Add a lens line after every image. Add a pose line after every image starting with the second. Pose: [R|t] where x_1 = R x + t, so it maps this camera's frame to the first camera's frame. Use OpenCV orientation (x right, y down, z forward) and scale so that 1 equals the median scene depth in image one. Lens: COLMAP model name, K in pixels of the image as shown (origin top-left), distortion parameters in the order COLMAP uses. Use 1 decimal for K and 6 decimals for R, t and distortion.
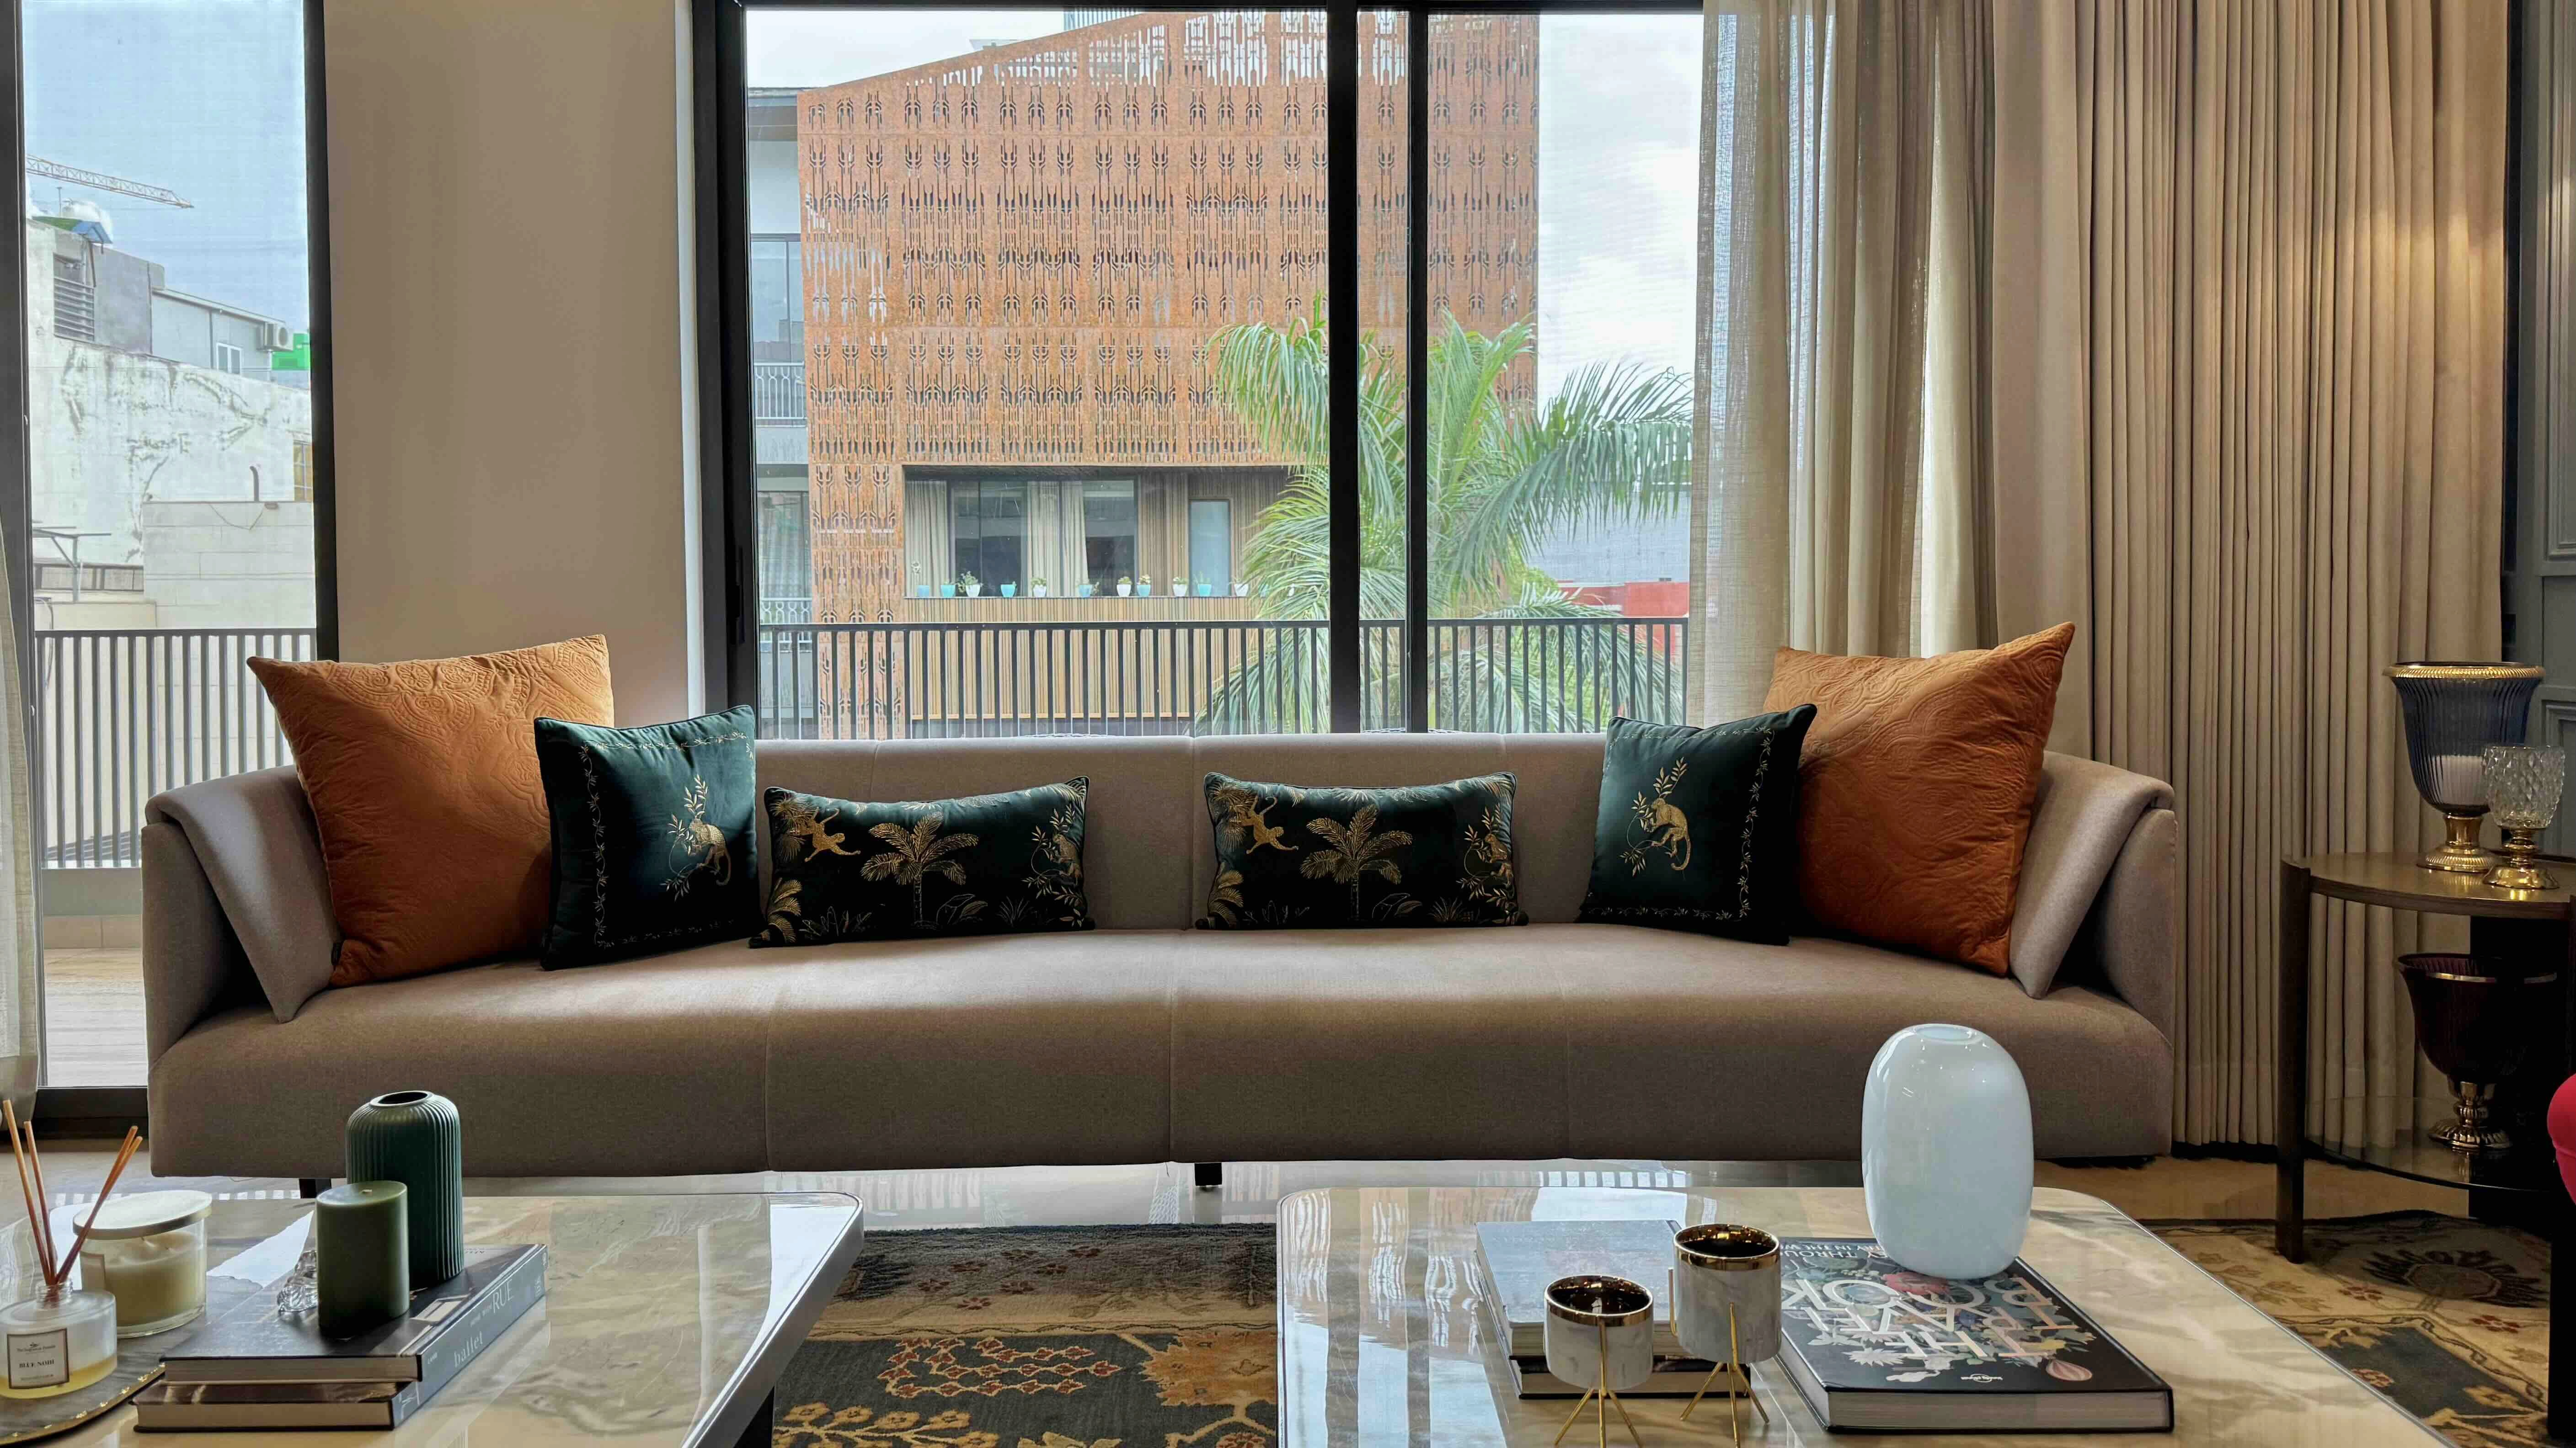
lens RADIAL K [[1841.4, 0, 1285.5], [0, 1841.4, 653.7], [0, 0, 1]] dist [0.082682, -0.112112]
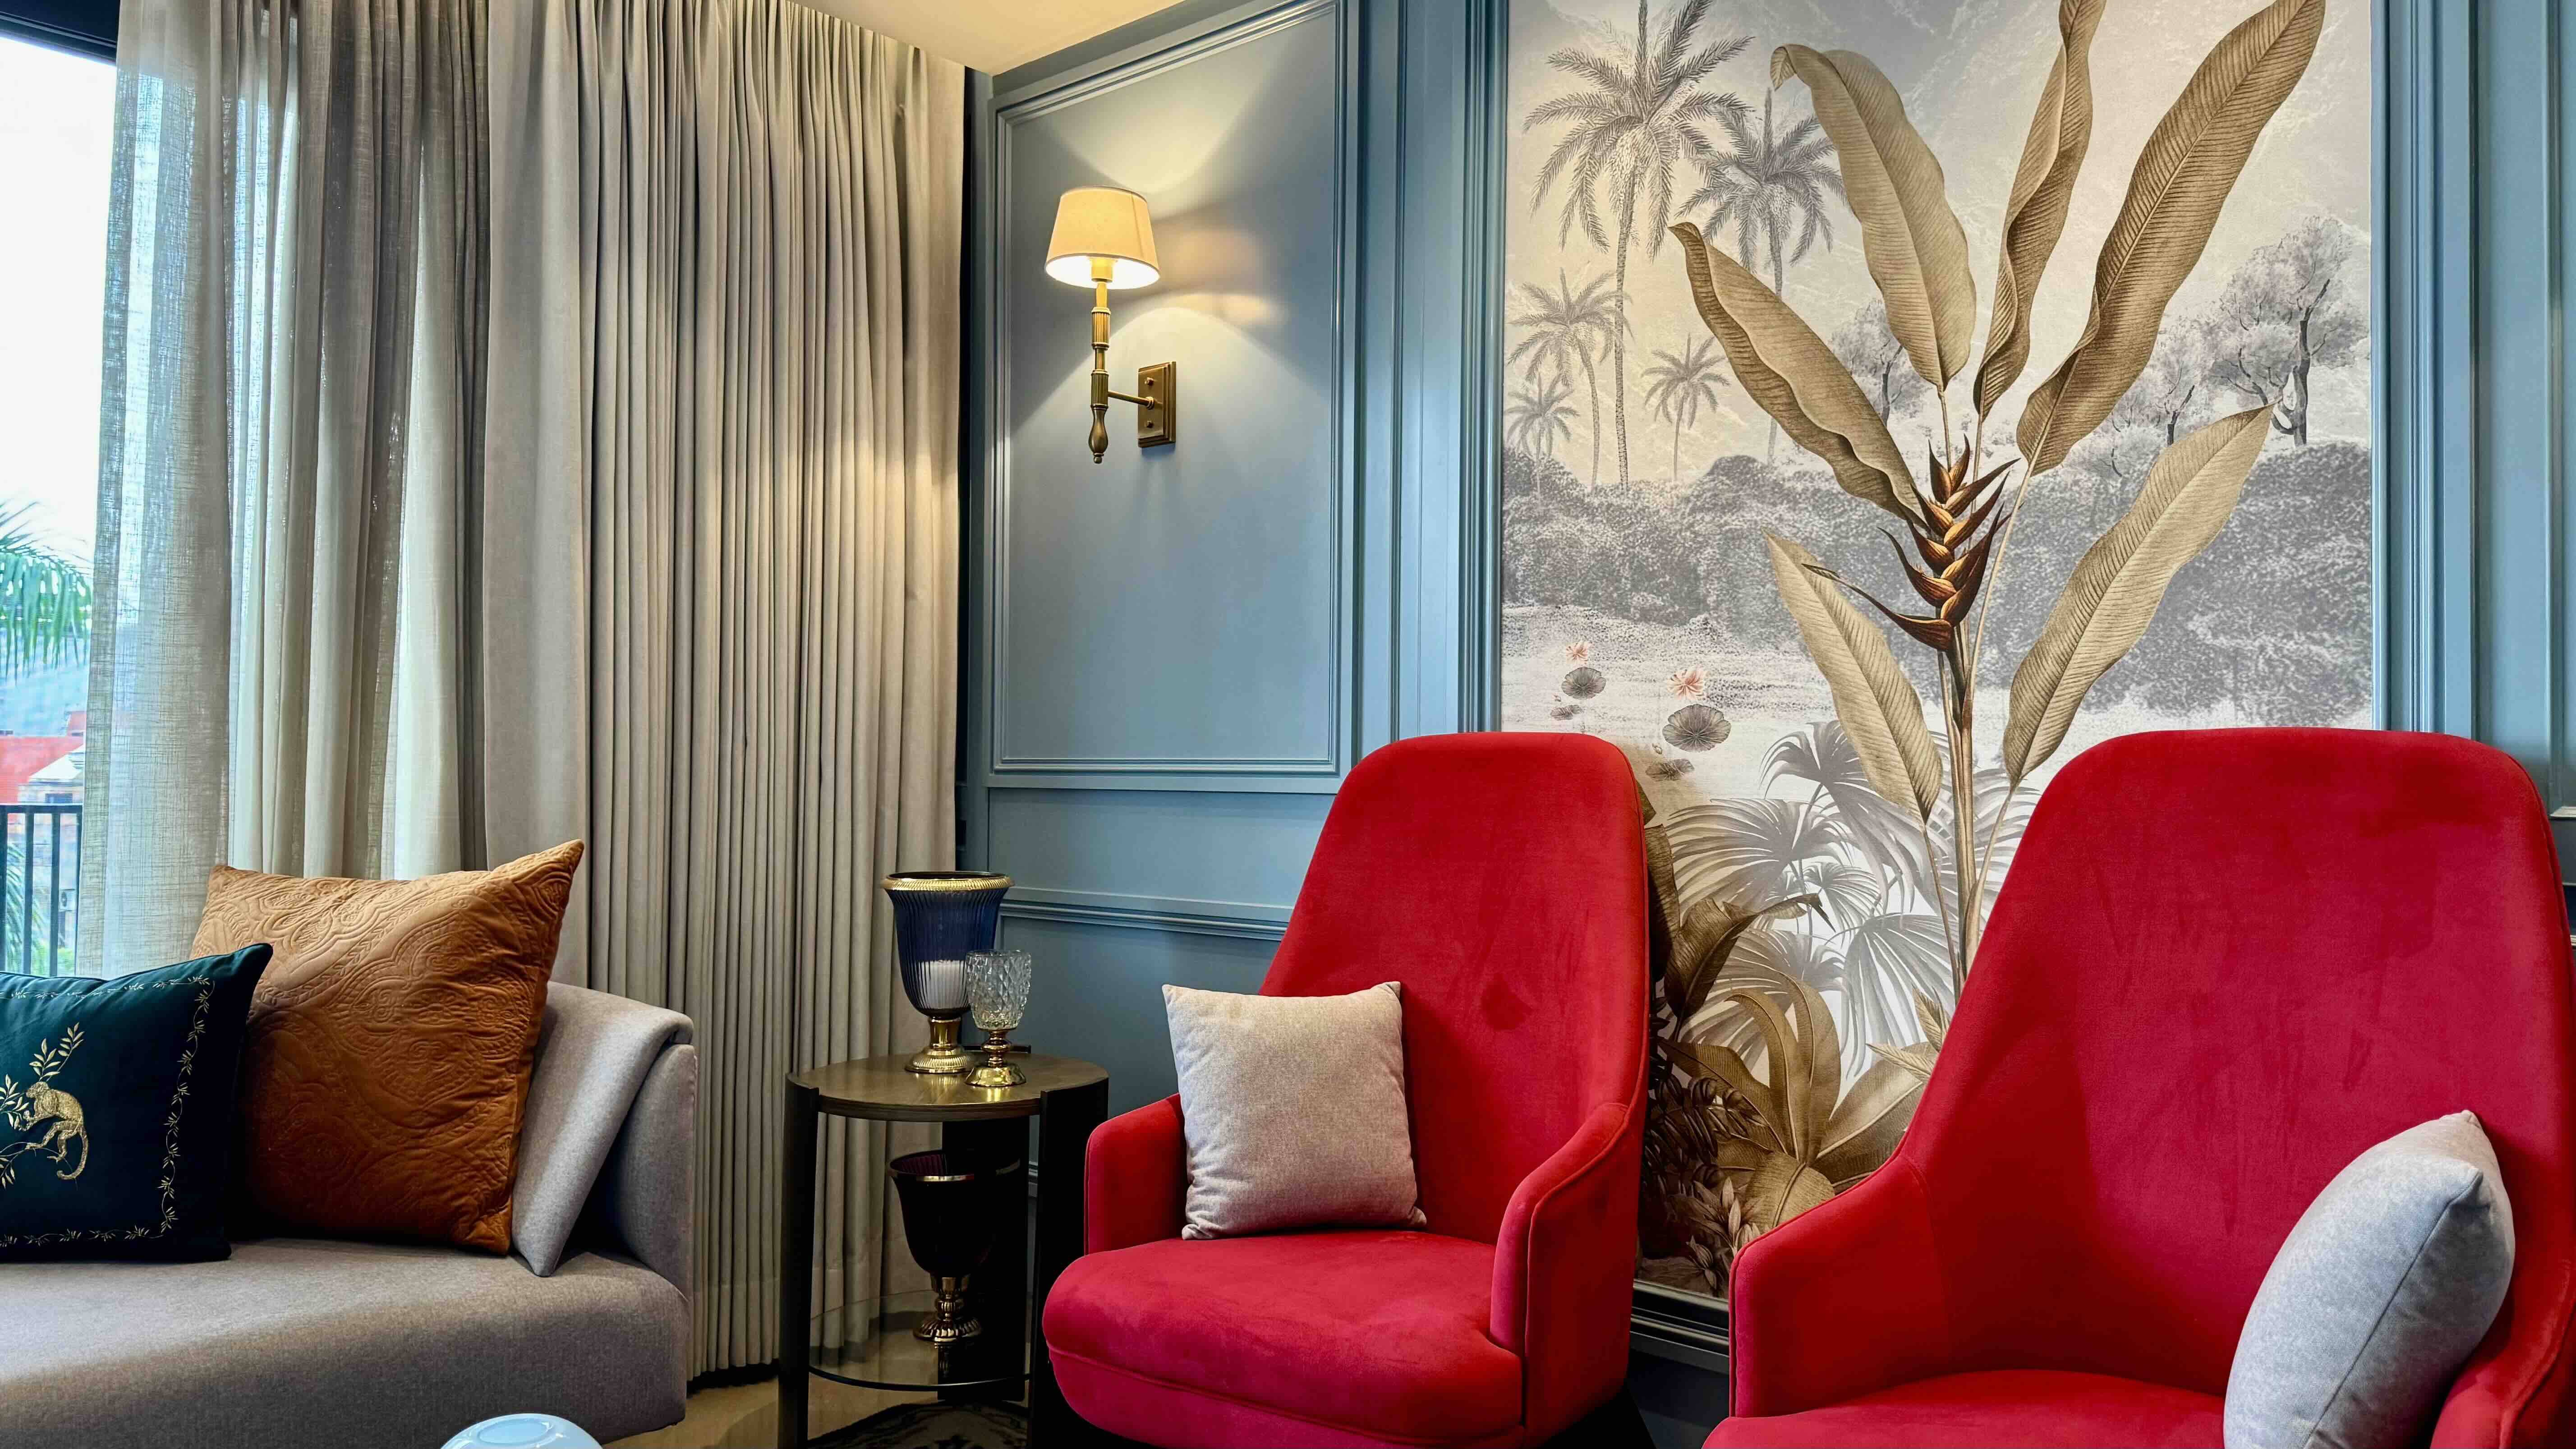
lens RADIAL K [[1815.1, 0, 1288.6], [0, 1815.1, 733.8], [0, 0, 1]] dist [0.161862, -0.294680]
pose [[0.687367, 0.028258, 0.725760, 0.003235], [0.004604, 0.999053, -0.043259, -0.027736], [-0.726295, 0.033076, 0.686586, 0.128475]]
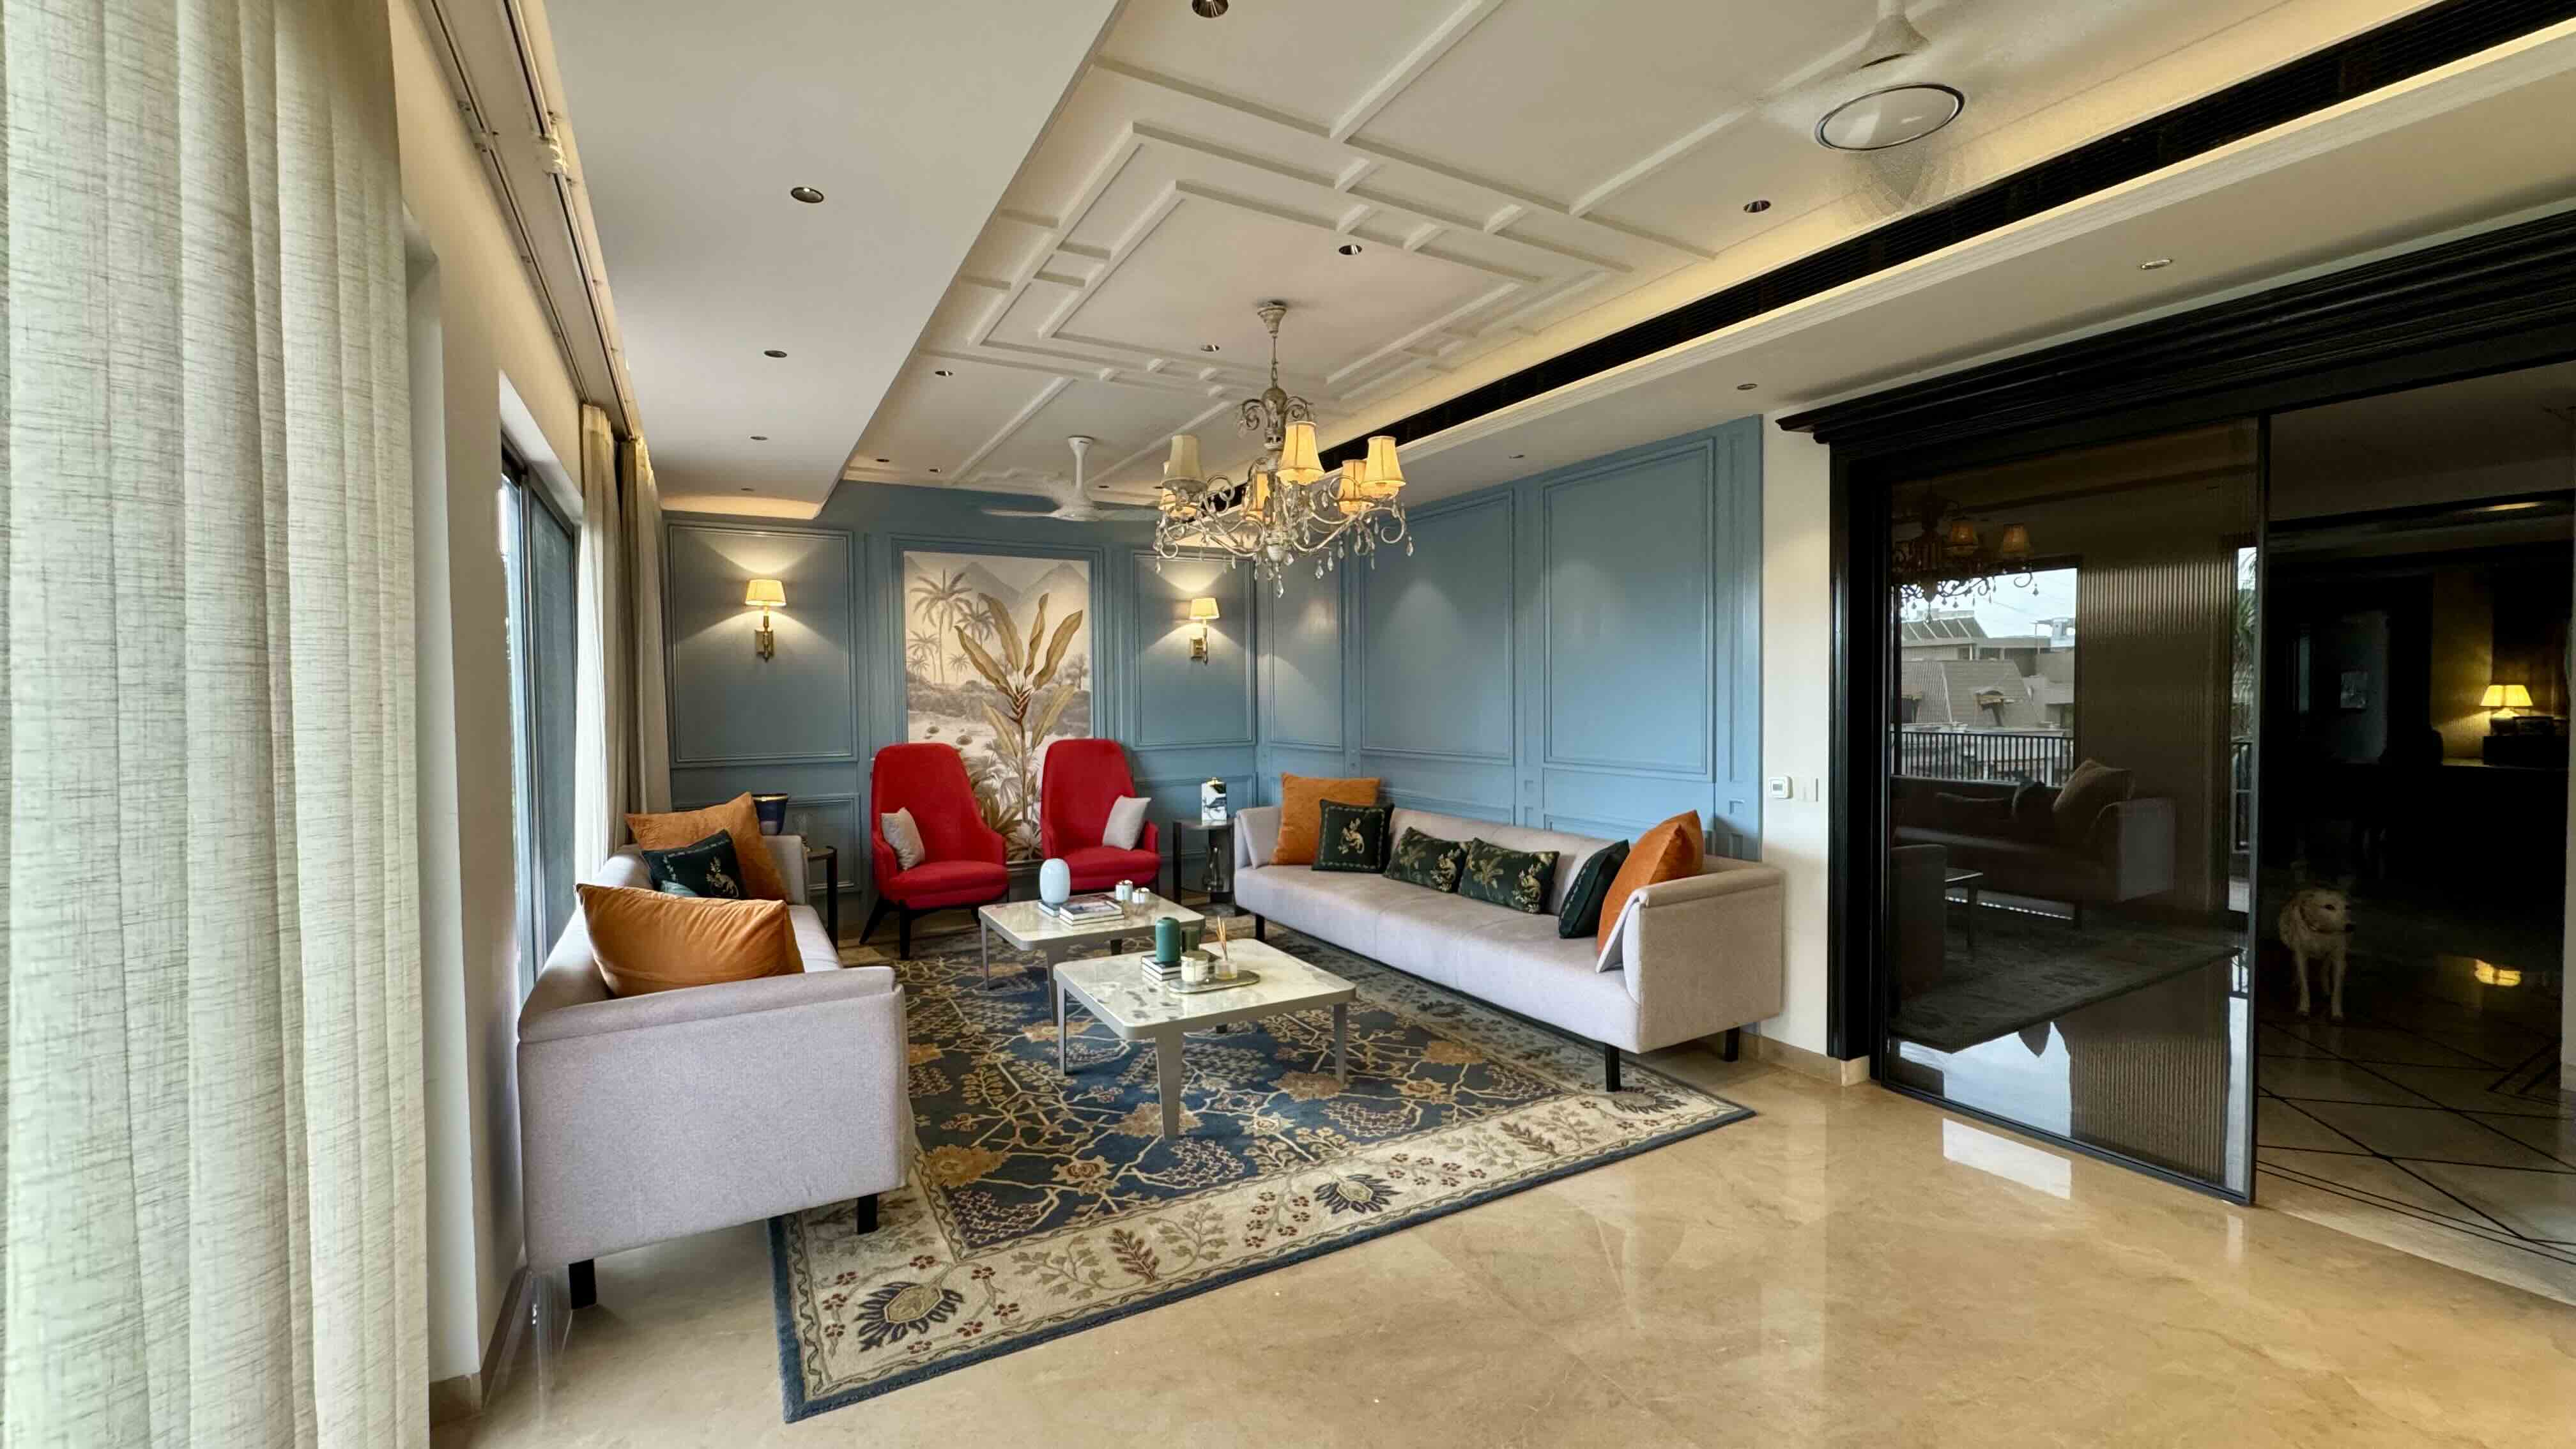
lens RADIAL K [[1028.5, 0, 1283.0], [0, 1028.5, 721.8], [0, 0, 1]] dist [-0.001186, 0.000186]
pose [[-0.472748, -0.011938, 0.881117, -1.431944], [0.035534, 0.998837, 0.032598, -0.151085], [-0.880481, 0.046720, -0.471774, 0.994959]]
